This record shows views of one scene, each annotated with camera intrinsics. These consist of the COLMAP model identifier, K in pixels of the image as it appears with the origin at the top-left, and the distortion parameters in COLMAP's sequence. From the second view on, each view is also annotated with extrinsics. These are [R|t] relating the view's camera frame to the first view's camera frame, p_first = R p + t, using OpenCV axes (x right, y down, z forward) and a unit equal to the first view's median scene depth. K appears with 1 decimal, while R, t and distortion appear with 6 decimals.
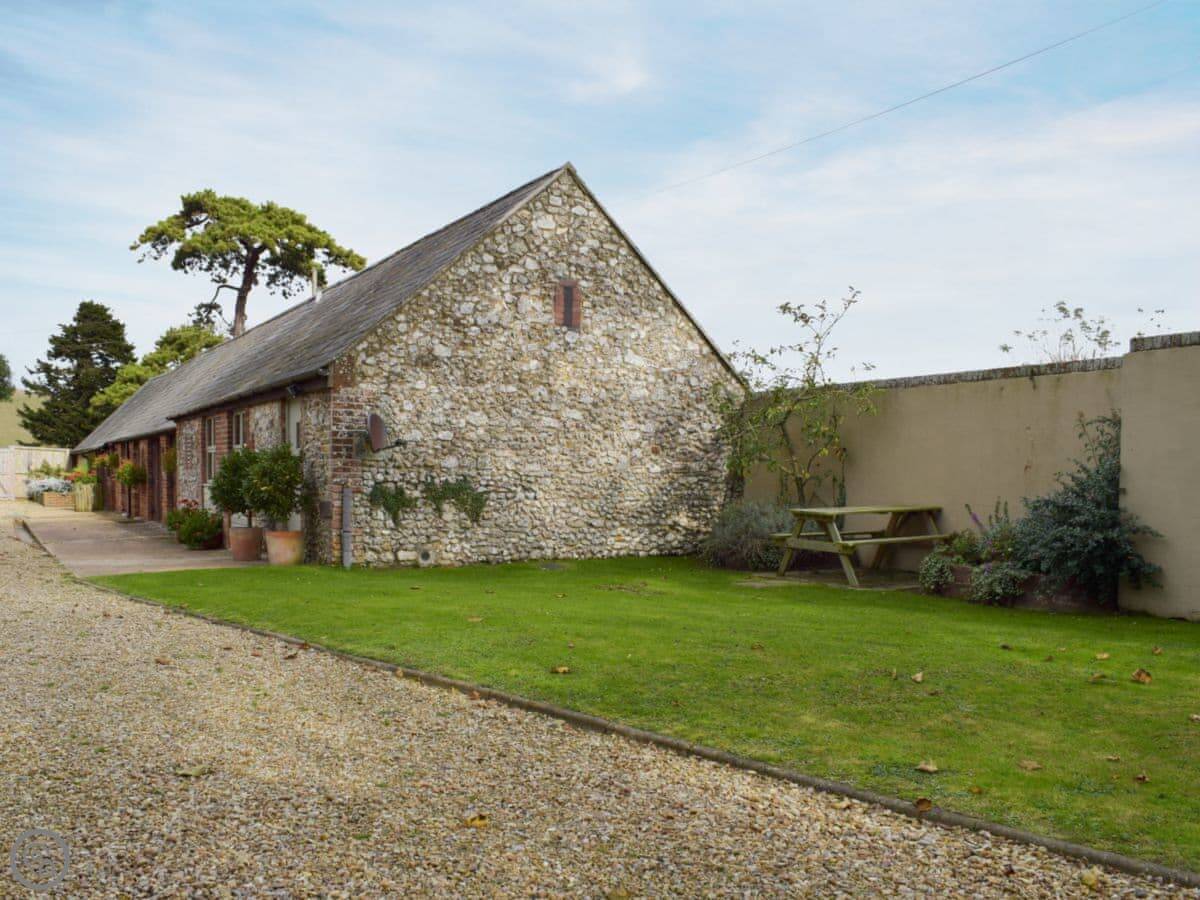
lens RADIAL K [[911.6, 0, 532.4], [0, 911.6, 480.7], [0, 0, 1]] dist [-0.068594, 0.002818]
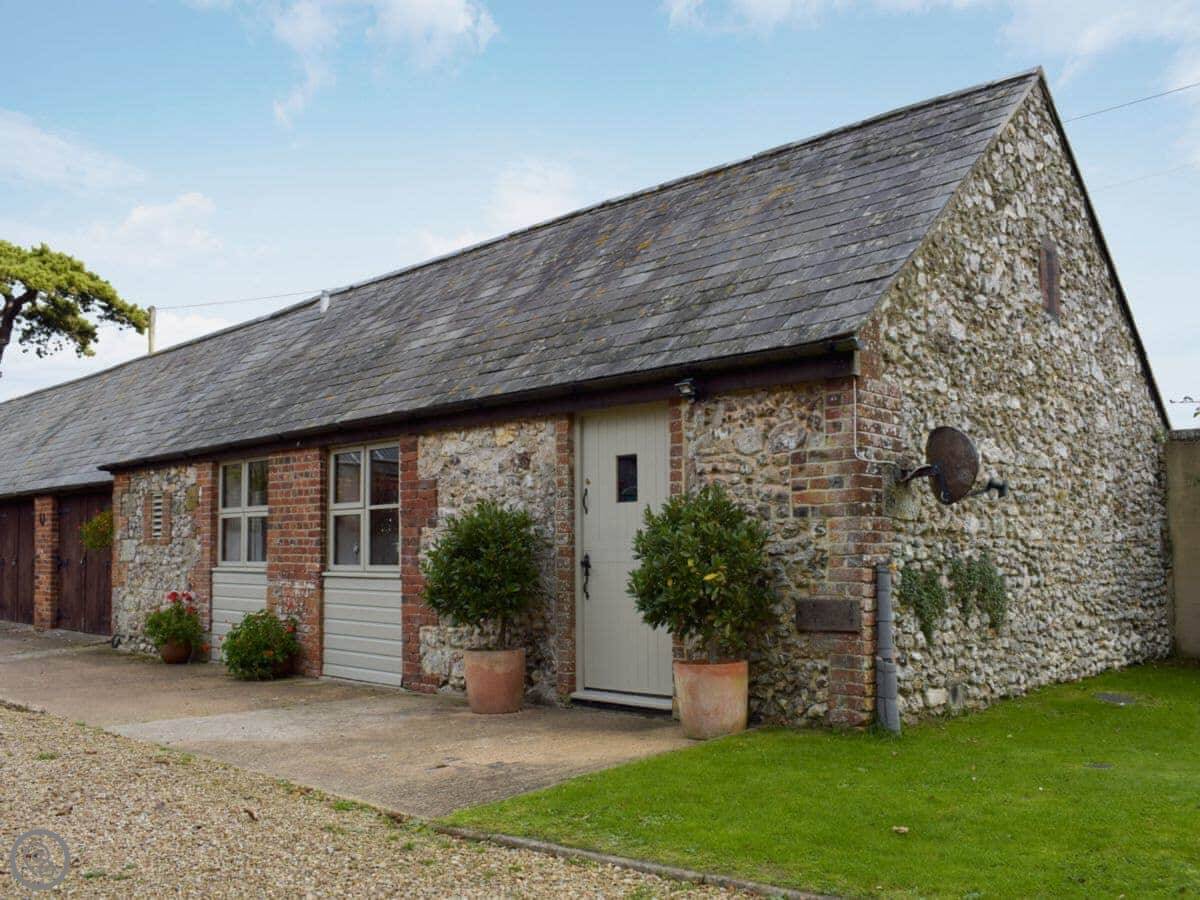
lens RADIAL K [[911.6, 0, 532.4], [0, 911.6, 480.7], [0, 0, 1]] dist [-0.068594, 0.002818]
pose [[0.965599, 0.013438, 0.259689, -0.472795], [0.008936, 0.996359, -0.084783, -0.002421], [-0.259883, 0.084187, 0.961963, 0.504051]]
